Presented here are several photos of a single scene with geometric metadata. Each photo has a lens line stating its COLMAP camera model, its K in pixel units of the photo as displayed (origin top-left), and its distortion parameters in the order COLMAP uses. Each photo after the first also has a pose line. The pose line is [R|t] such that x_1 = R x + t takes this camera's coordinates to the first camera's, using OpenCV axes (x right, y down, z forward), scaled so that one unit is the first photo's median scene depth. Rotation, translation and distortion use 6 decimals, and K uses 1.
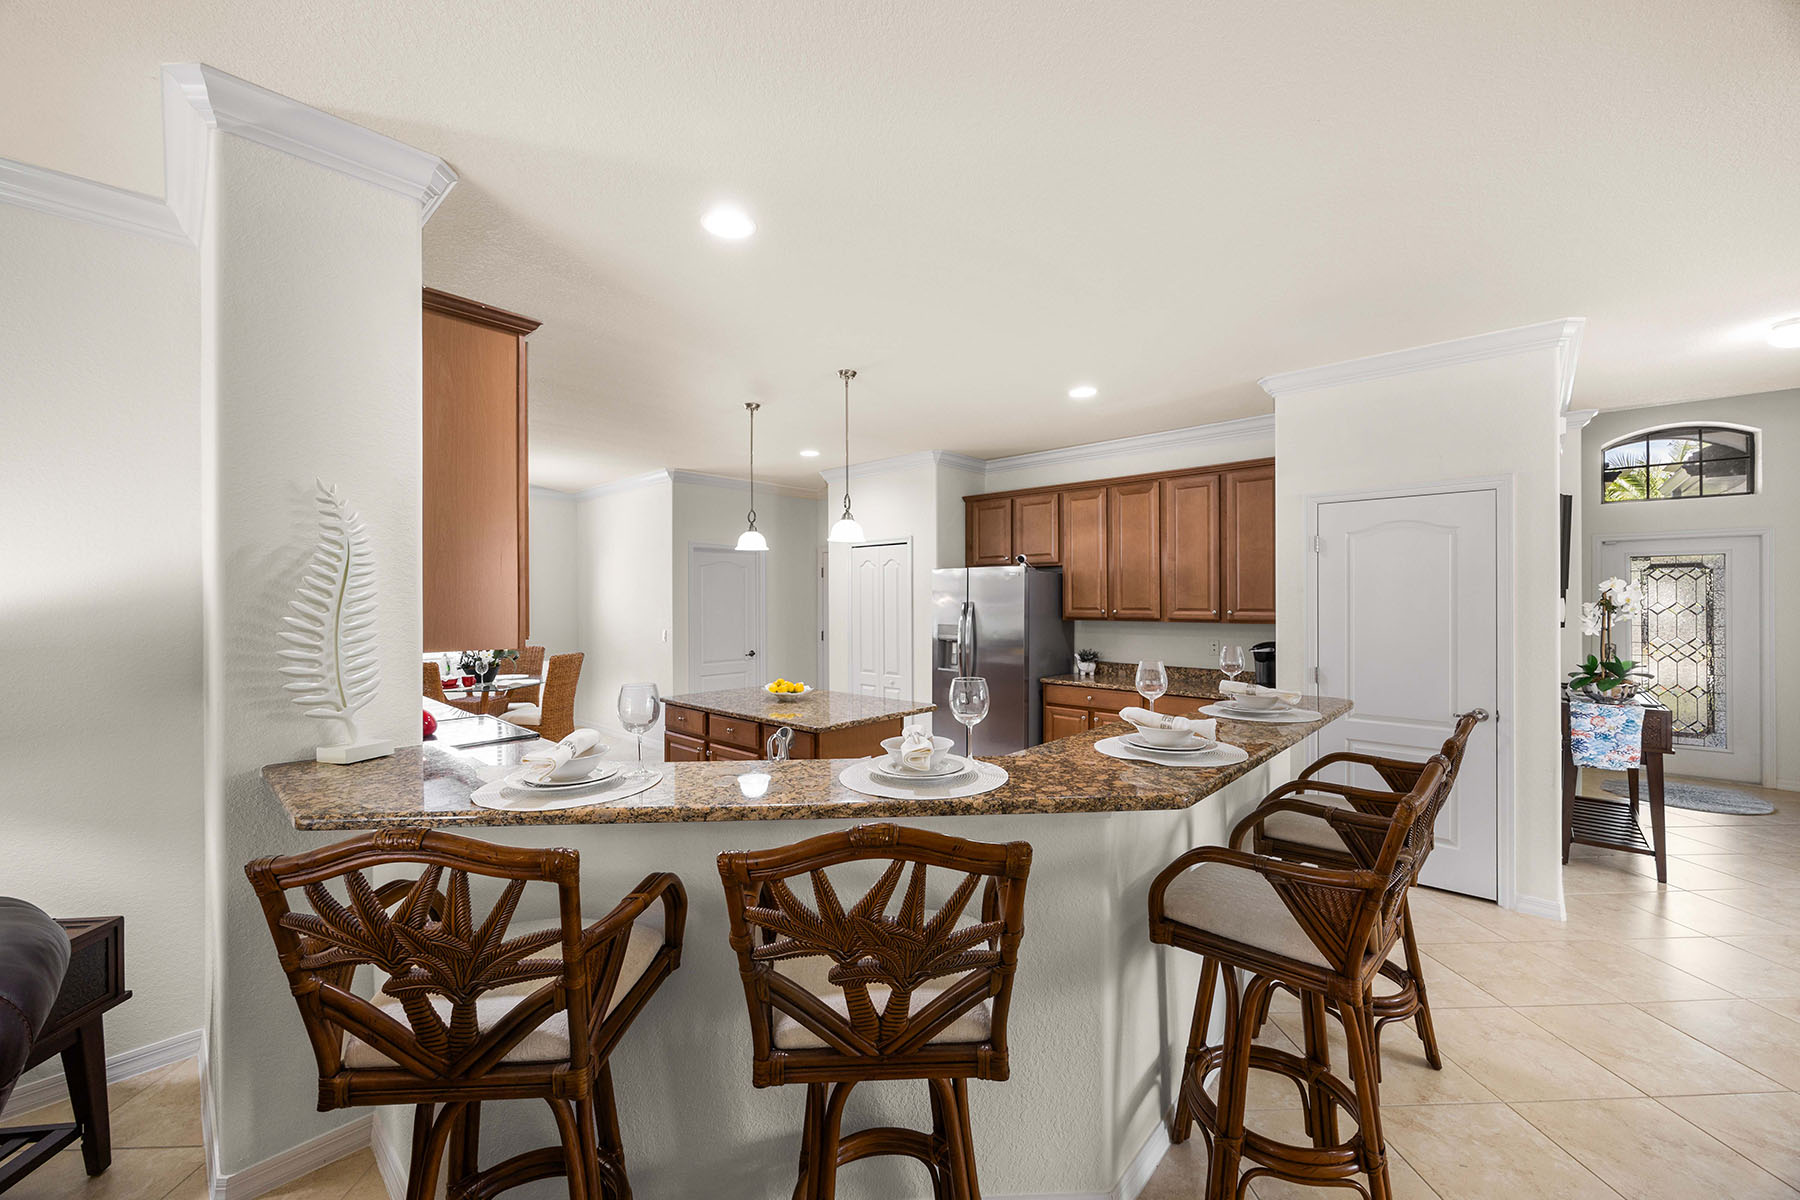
lens RADIAL K [[683.4, 0, 895.5], [0, 683.4, 606.1], [0, 0, 1]] dist [-0.004690, 0.000807]
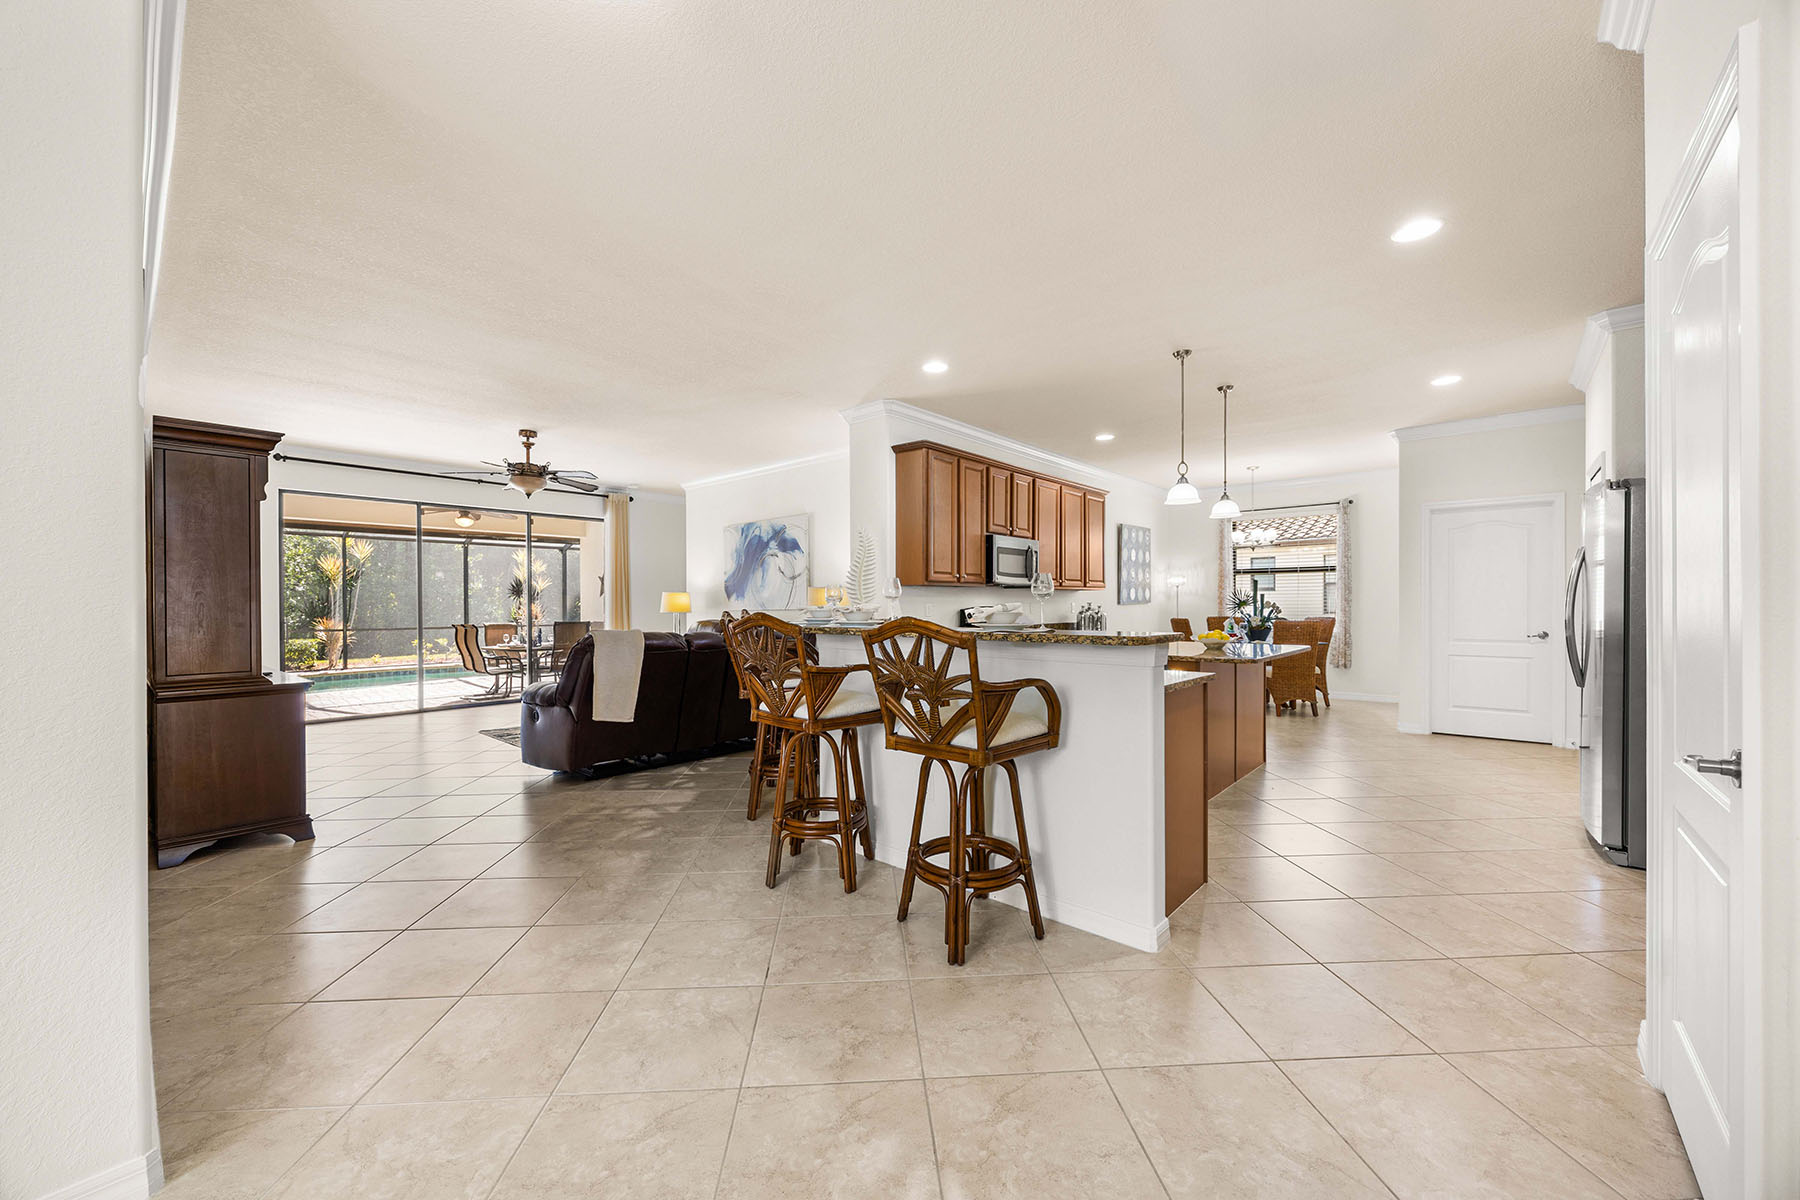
lens RADIAL K [[683.4, 0, 895.8], [0, 683.4, 607.2], [0, 0, 1]] dist [-0.004690, 0.000807]
pose [[0.026671, 0.008121, -0.999611, 0.839903], [-0.007812, 0.999938, 0.007915, 0.058157], [0.999614, 0.007598, 0.026733, 0.406438]]
